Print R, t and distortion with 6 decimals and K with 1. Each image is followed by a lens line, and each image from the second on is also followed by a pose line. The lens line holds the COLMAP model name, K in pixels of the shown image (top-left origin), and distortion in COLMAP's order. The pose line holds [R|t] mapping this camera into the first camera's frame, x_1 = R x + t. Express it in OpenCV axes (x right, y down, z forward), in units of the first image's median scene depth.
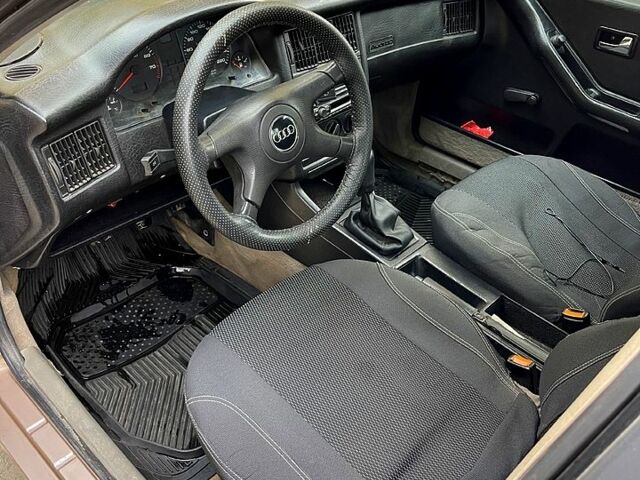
lens RADIAL K [[640.9, 0, 320.0], [0, 640.9, 240.0], [0, 0, 1]] dist [-0.007268, -0.012714]
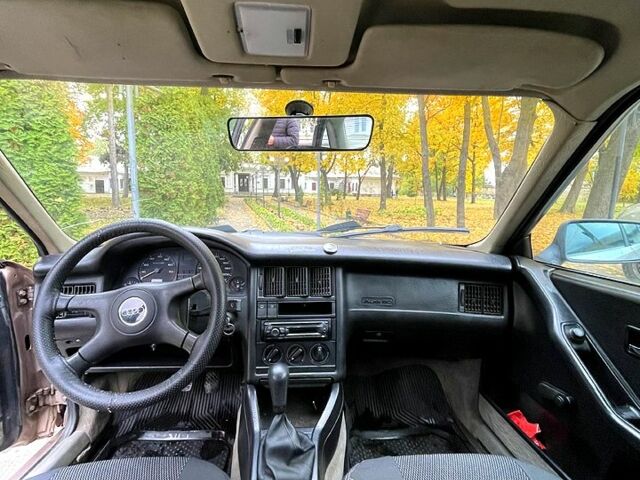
lens RADIAL K [[337.4, 0, 320.0], [0, 337.4, 240.0], [0, 0, 1]] dist [0.001210, 0.000295]
pose [[0.736273, 0.023948, -0.676261, 0.419842], [-0.384348, 0.837322, -0.388803, -0.103730], [0.556937, 0.546185, 0.625702, 0.438486]]
